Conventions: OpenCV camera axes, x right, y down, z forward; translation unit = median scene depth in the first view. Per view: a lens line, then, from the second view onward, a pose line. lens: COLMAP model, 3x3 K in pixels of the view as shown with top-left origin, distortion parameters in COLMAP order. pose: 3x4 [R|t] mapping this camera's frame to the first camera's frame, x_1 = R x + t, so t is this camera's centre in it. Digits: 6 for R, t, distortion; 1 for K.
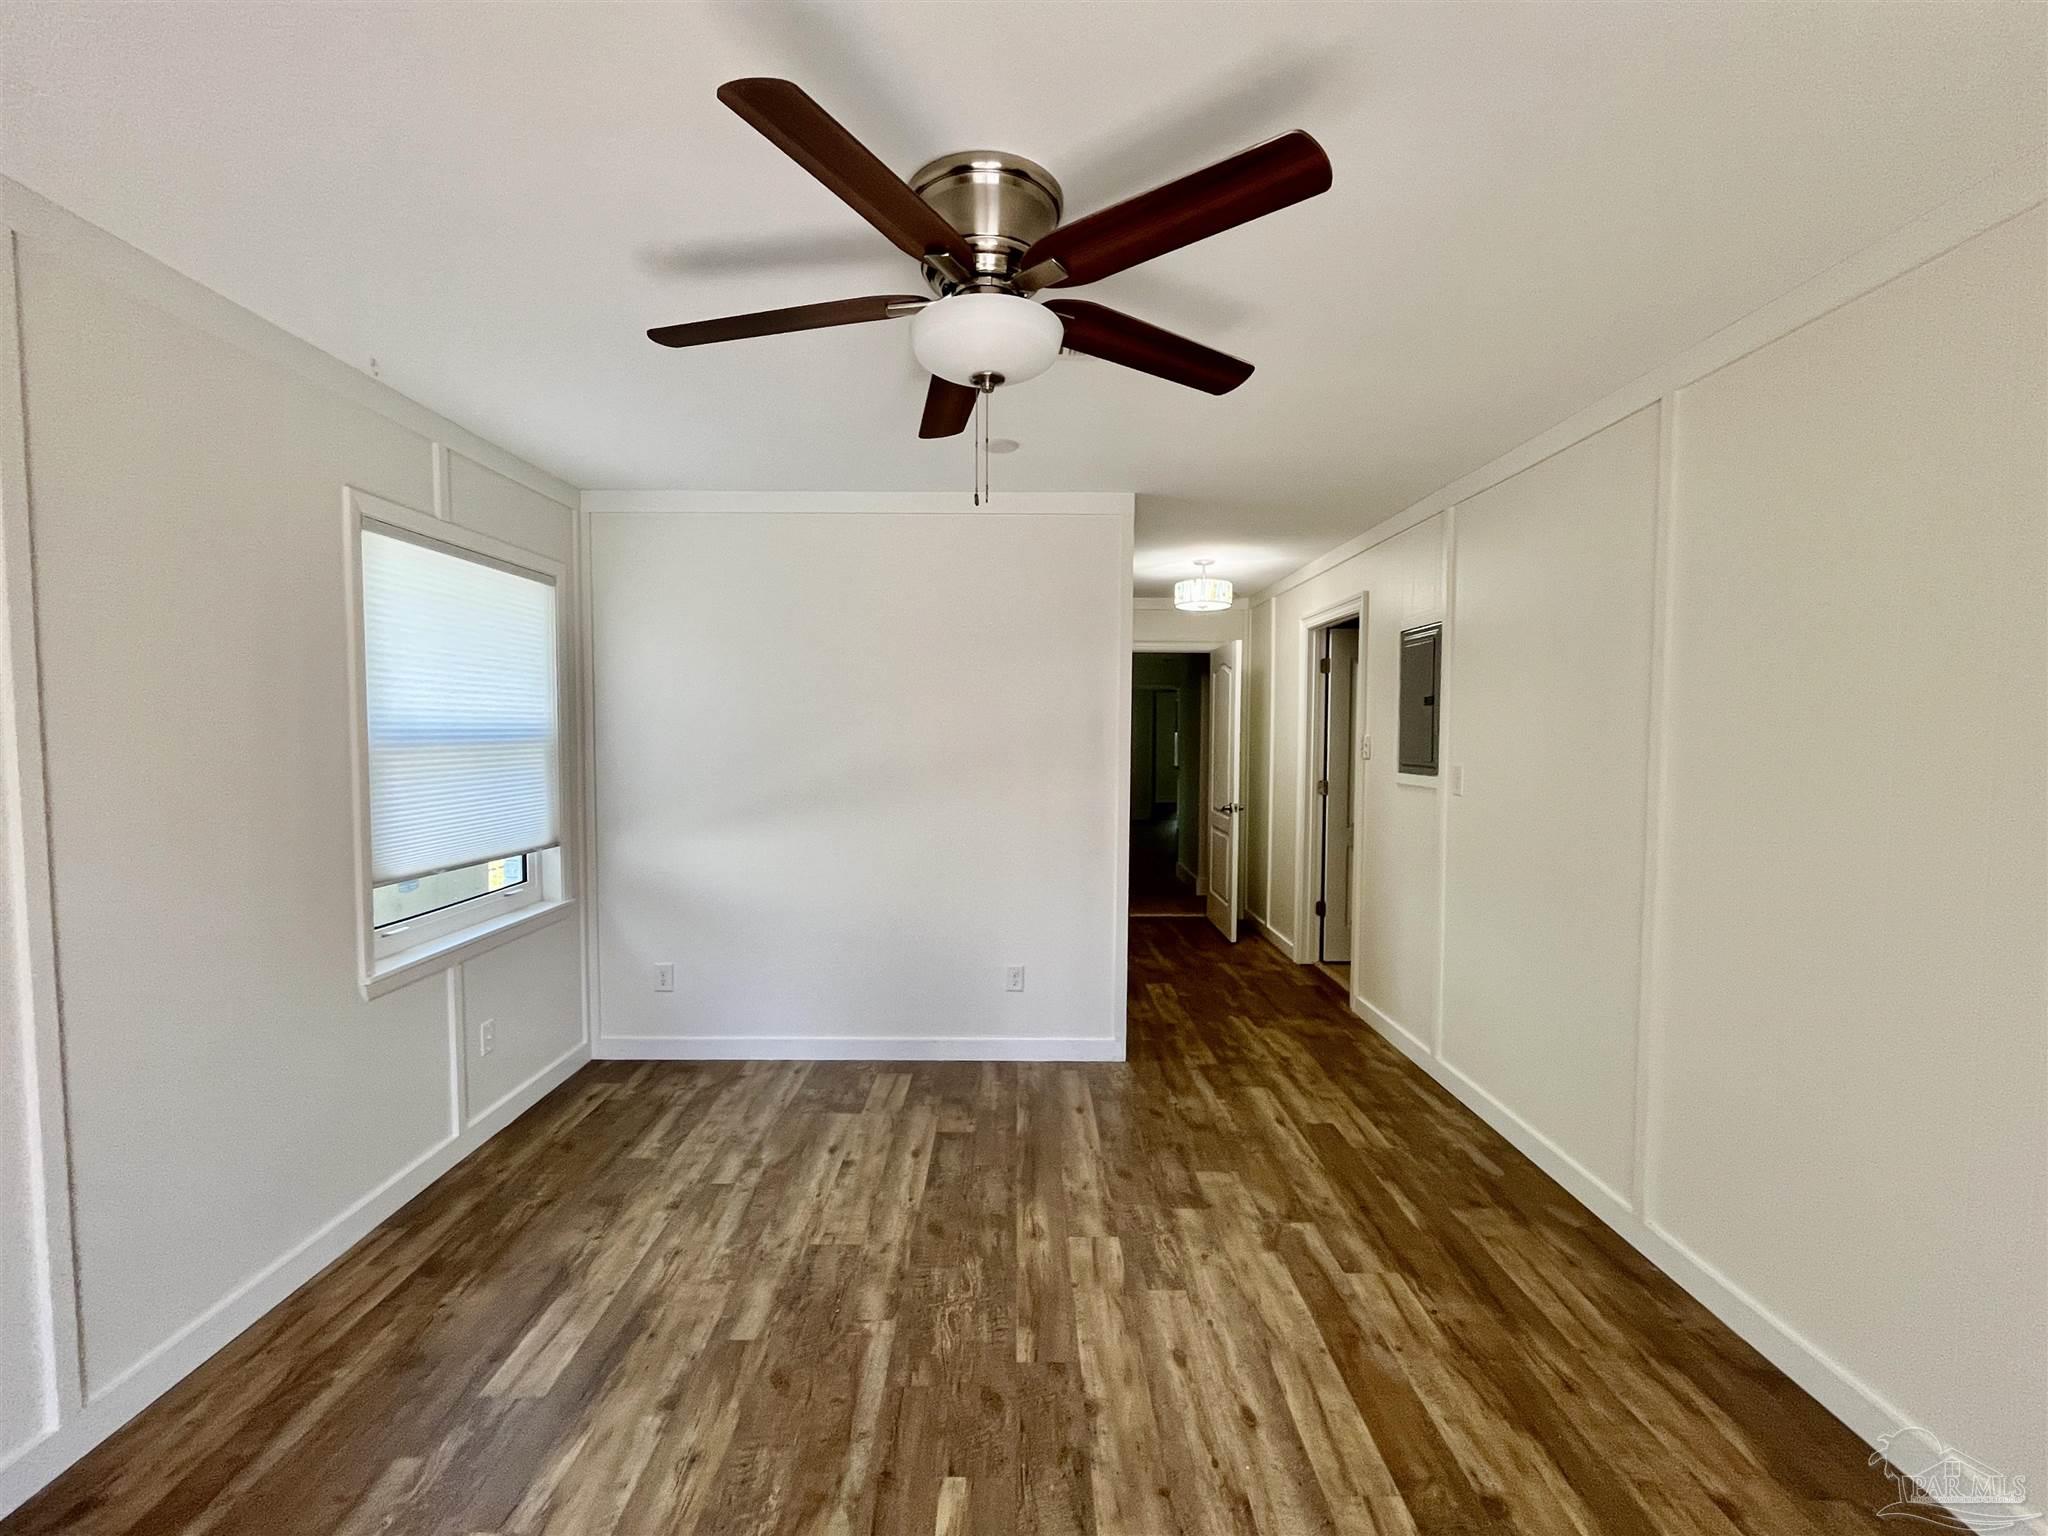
lens RADIAL K [[875.9, 0, 1024.0], [0, 875.9, 768.0], [0, 0, 1]] dist [-0.001930, 0.000010]
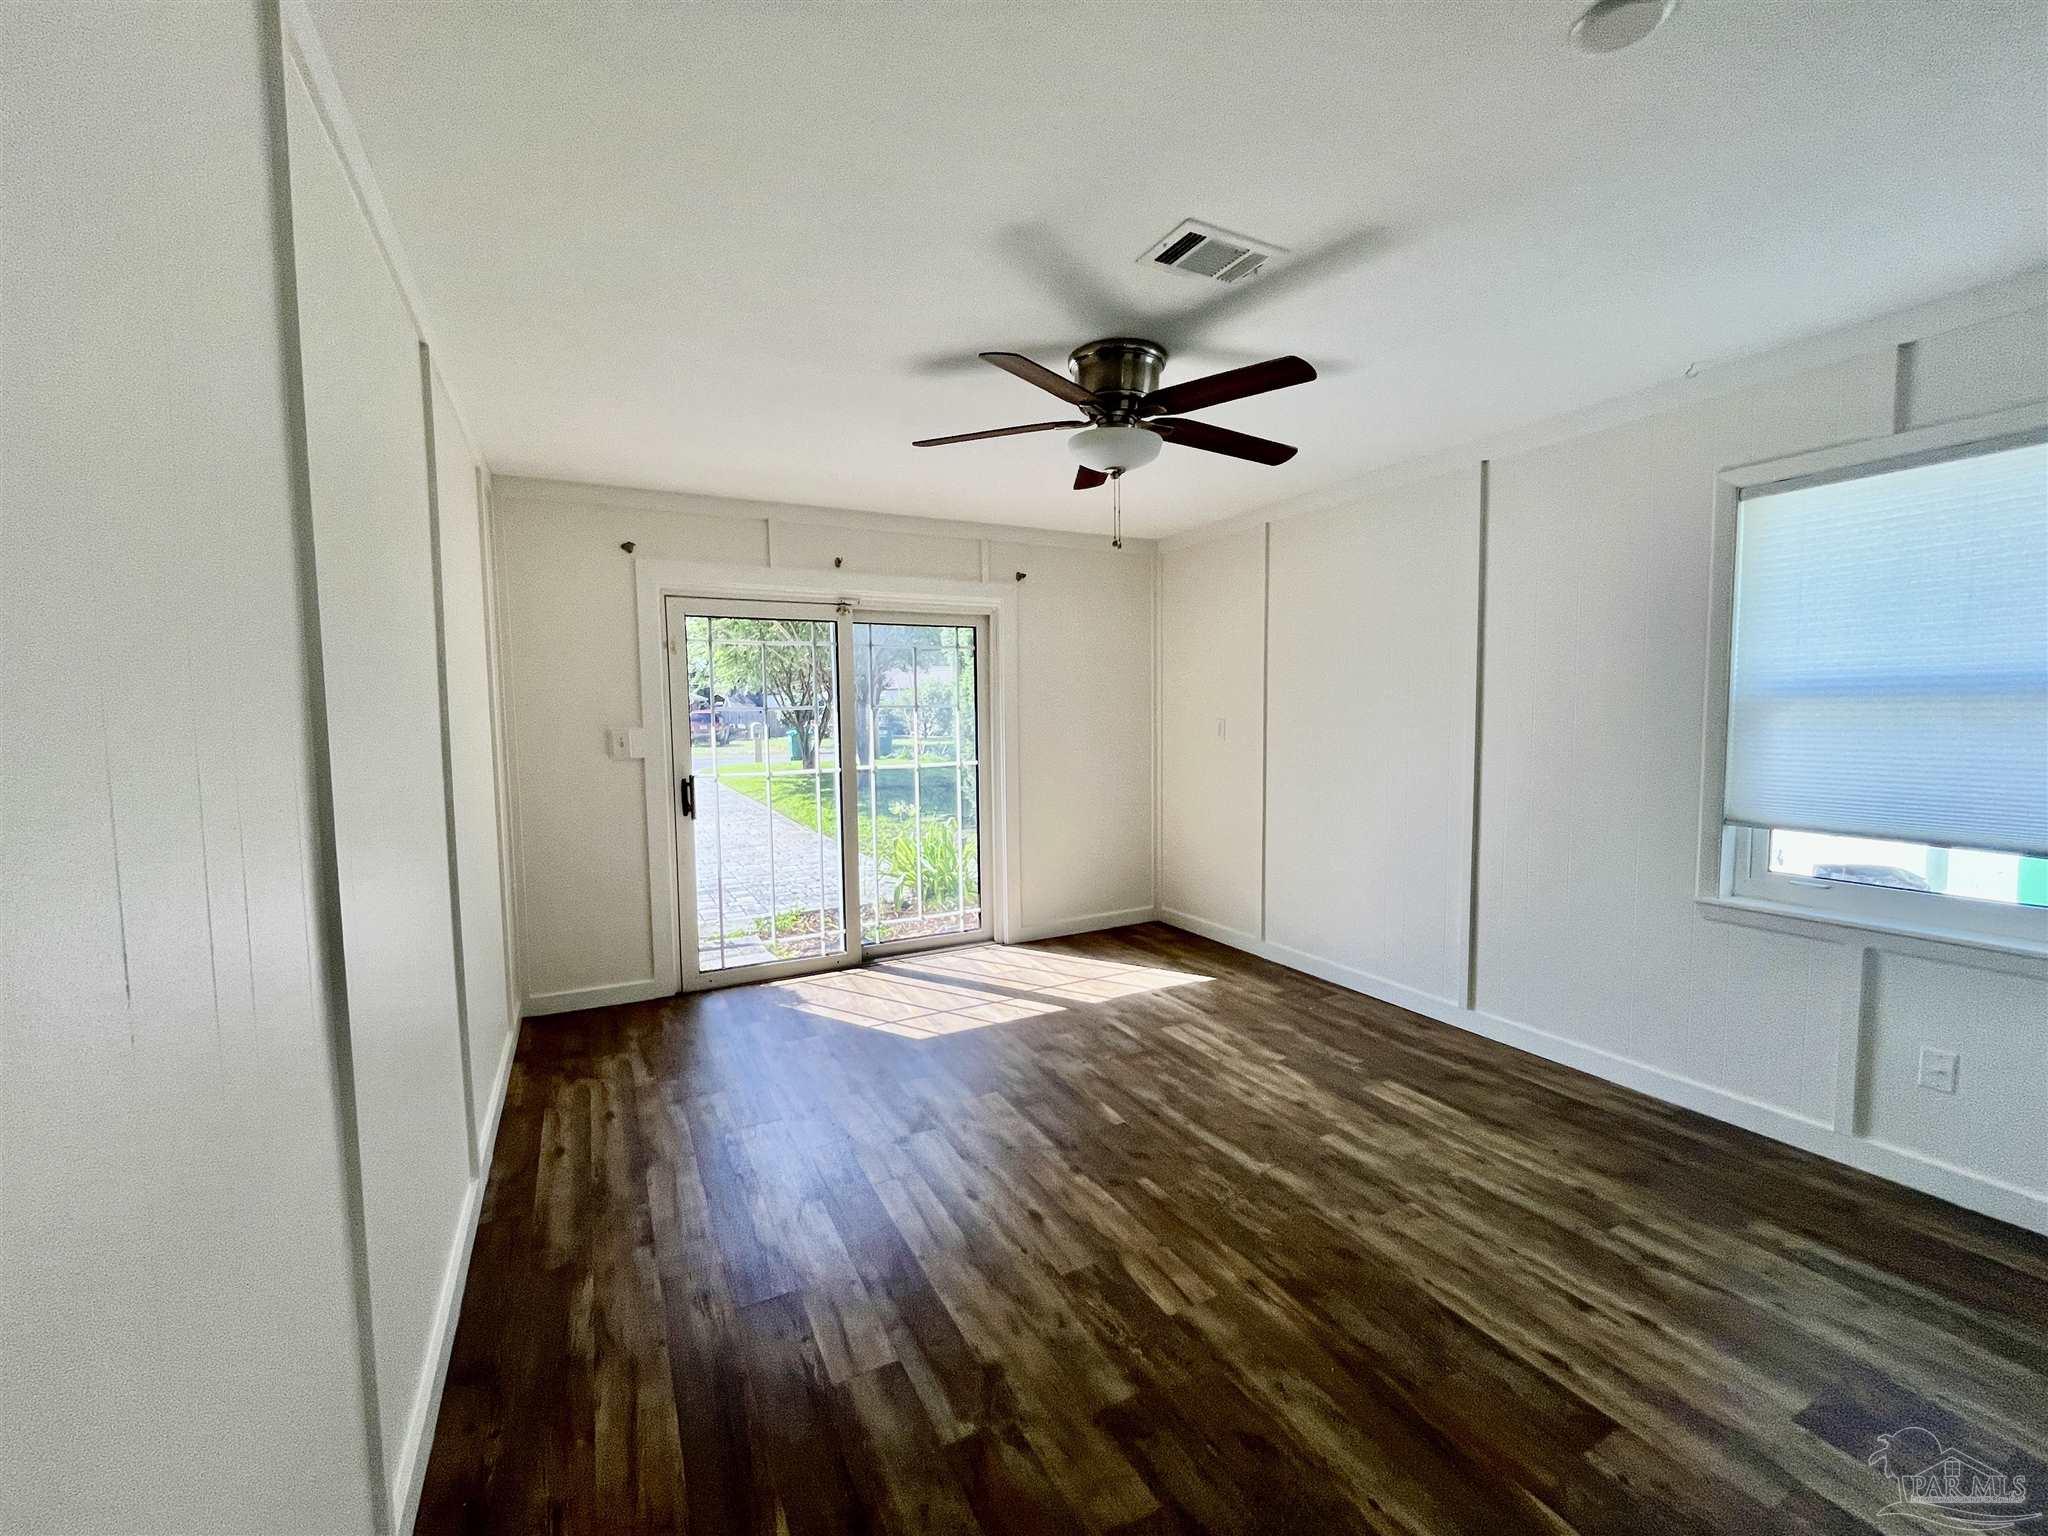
lens RADIAL K [[826.7, 0, 1030.9], [0, 826.7, 770.2], [0, 0, 1]] dist [0.003194, 0.000125]
pose [[-0.886526, 0.042209, -0.460749, 0.536206], [-0.009743, 0.993906, 0.109798, -0.041274], [0.462576, 0.101828, -0.880713, 1.526343]]
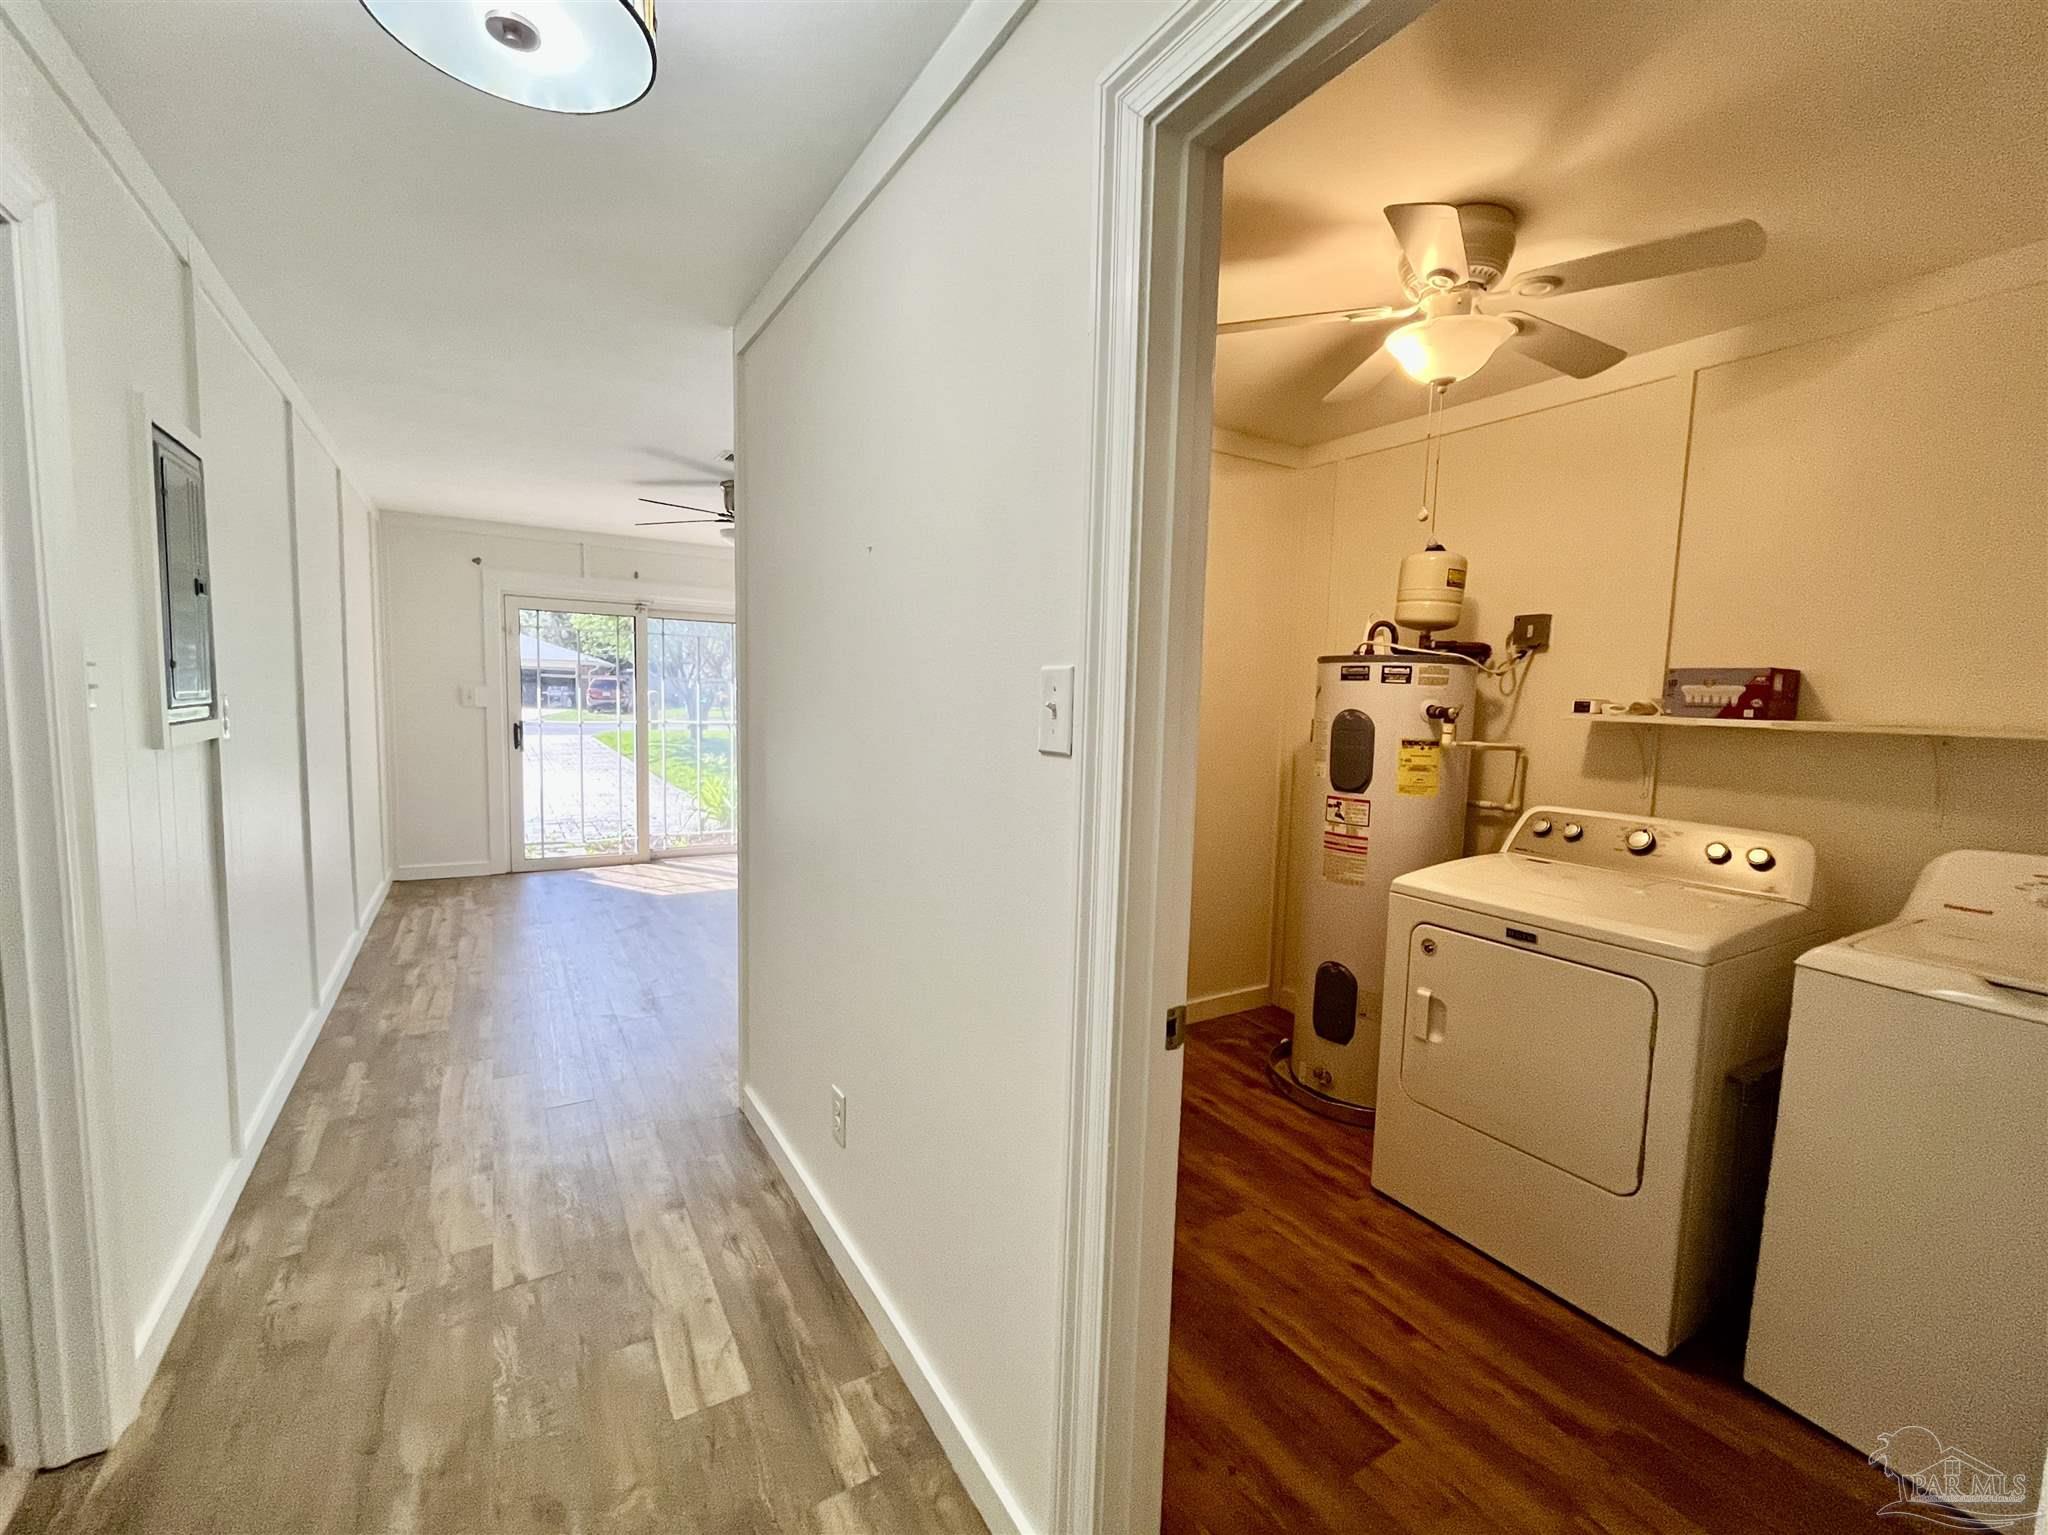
lens RADIAL K [[843.2, 0, 1019.9], [0, 843.2, 770.7], [0, 0, 1]] dist [-0.002273, 0.000075]
pose [[-0.853143, 0.020765, -0.521264, 0.421280], [-0.053959, 0.990336, 0.127764, -0.085972], [0.518879, 0.137128, -0.843777, 2.534404]]
